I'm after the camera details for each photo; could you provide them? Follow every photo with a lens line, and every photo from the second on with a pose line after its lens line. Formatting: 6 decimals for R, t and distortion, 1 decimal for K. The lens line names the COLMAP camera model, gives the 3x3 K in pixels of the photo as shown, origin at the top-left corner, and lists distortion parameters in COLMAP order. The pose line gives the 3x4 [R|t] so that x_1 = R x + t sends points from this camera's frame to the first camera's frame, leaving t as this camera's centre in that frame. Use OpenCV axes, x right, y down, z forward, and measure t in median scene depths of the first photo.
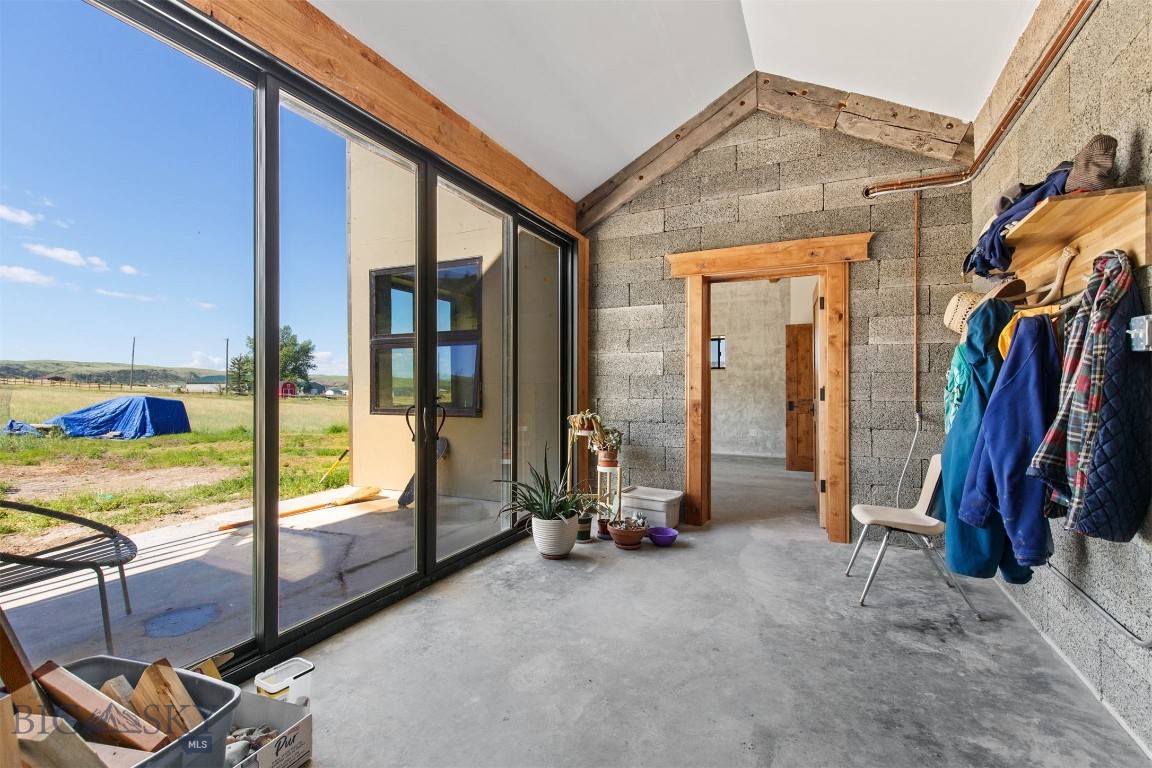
lens RADIAL K [[518.6, 0, 569.2], [0, 518.6, 389.0], [0, 0, 1]] dist [0.005844, -0.001675]
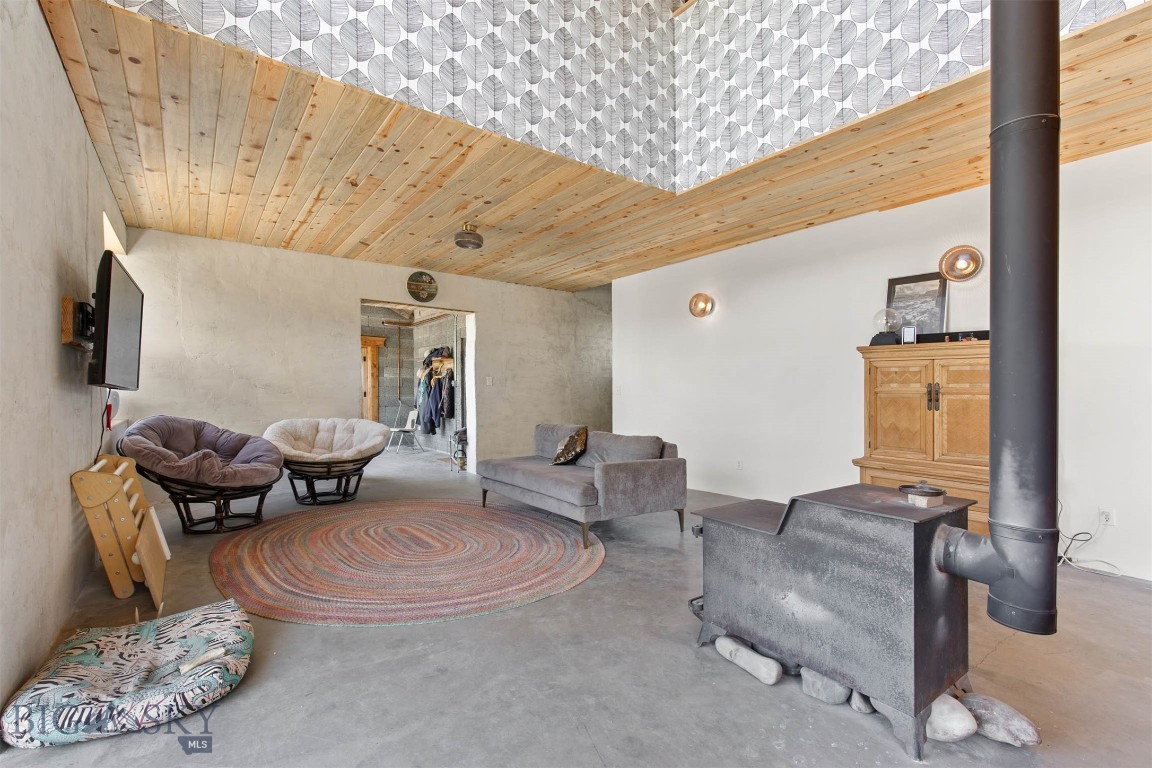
lens RADIAL K [[518.6, 0, 576.7], [0, 518.6, 394.4], [0, 0, 1]] dist [0.005844, -0.001675]
pose [[0.453505, 0.001778, 0.891252, -1.368197], [-0.007915, 0.999967, 0.002032, -0.002801], [-0.891219, -0.007976, 0.453503, -1.139248]]
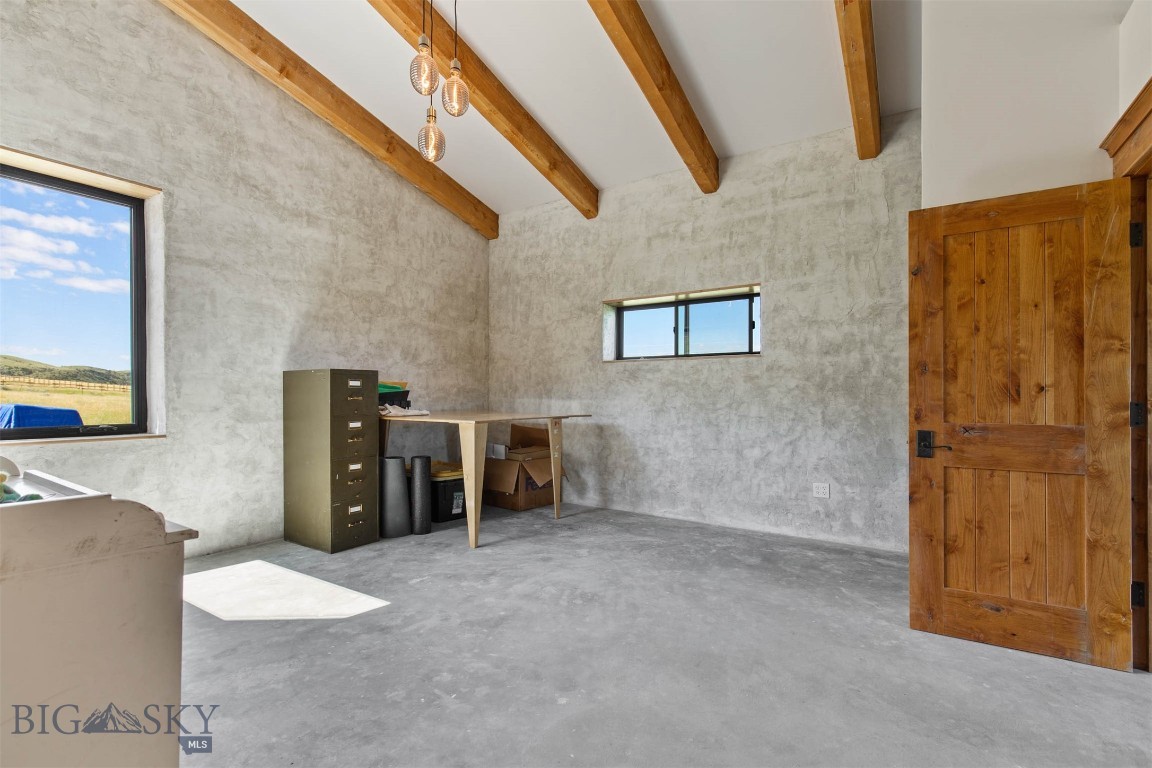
lens RADIAL K [[518.6, 0, 576.3], [0, 518.6, 395.2], [0, 0, 1]] dist [0.005844, -0.001675]
pose [[0.991792, 0.000758, -0.127860, 0.199848], [-0.000809, 1.000000, -0.000346, 0.000091], [0.127859, 0.000447, 0.991792, 0.519675]]
